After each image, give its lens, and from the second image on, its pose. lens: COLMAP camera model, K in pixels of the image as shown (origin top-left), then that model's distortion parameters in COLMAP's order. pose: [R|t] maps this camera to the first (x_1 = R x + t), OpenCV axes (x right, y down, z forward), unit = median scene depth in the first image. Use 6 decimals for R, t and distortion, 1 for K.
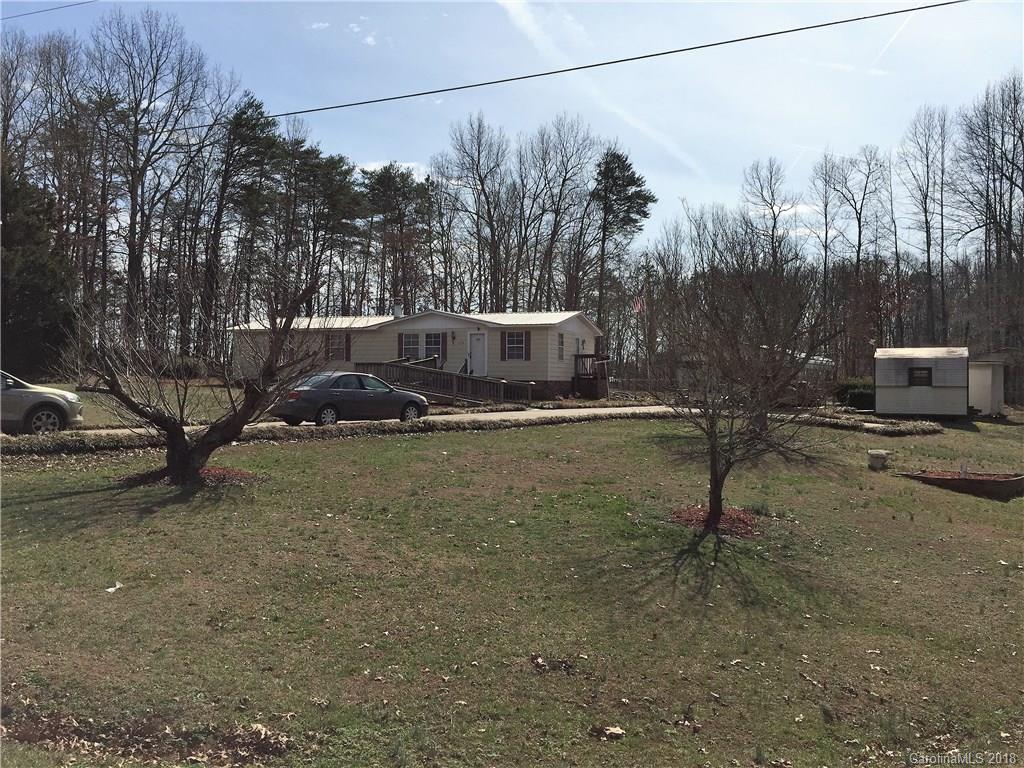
lens RADIAL K [[868.2, 0, 512.8], [0, 868.2, 375.8], [0, 0, 1]] dist [0.073411, -0.086420]
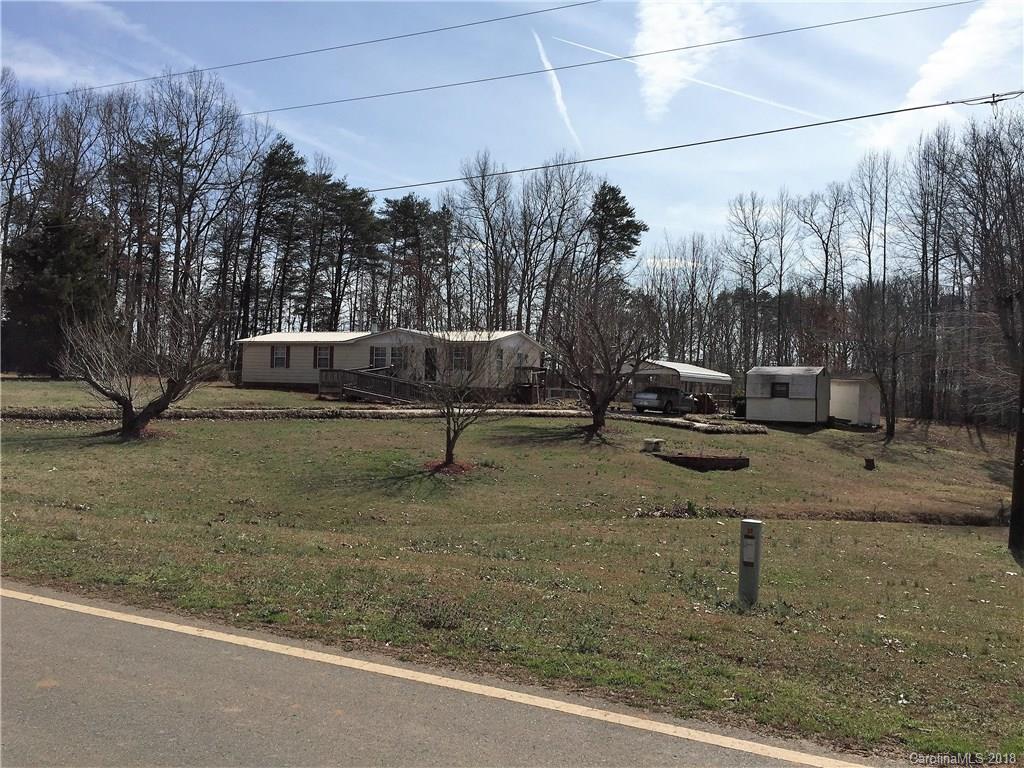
lens RADIAL K [[868.2, 0, 512.8], [0, 868.2, 375.8], [0, 0, 1]] dist [0.073411, -0.086420]
pose [[0.997050, 0.020237, -0.074045, 0.089127], [-0.021399, 0.999659, -0.014938, 0.003492], [0.073717, 0.016479, 0.997143, -0.113163]]
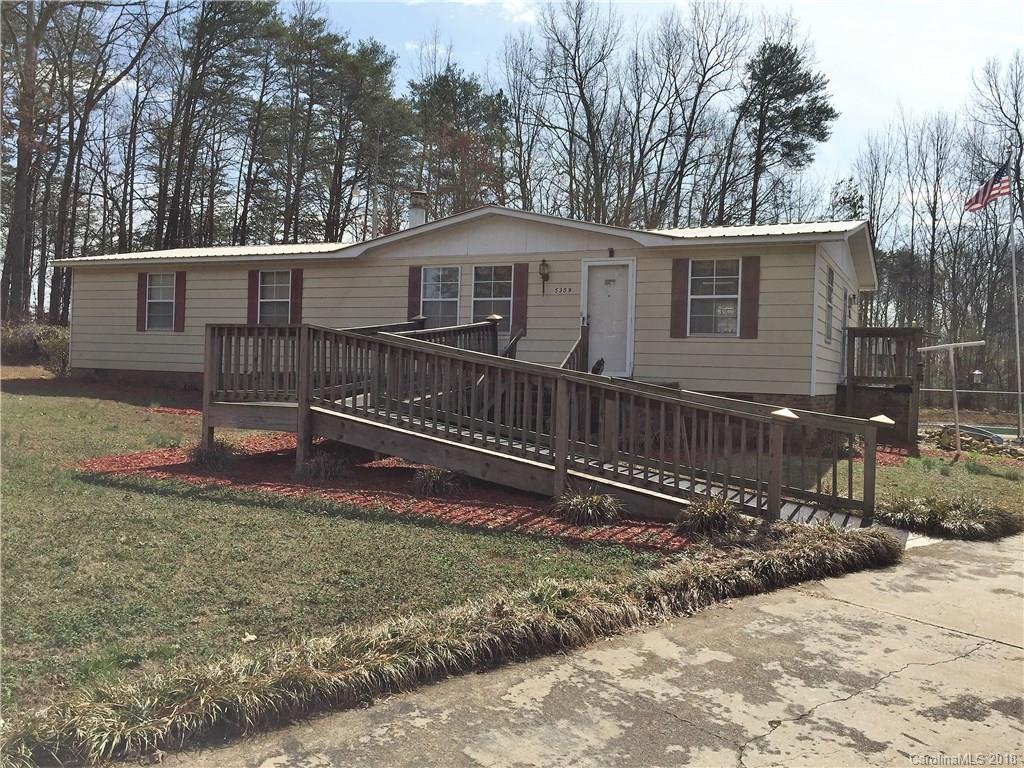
lens RADIAL K [[868.2, 0, 512.8], [0, 868.2, 375.8], [0, 0, 1]] dist [0.073411, -0.086420]
pose [[0.996274, 0.026823, -0.081962, -0.026866], [-0.026083, 0.999609, 0.010076, -0.001580], [0.082200, -0.007901, 0.996584, 0.332103]]
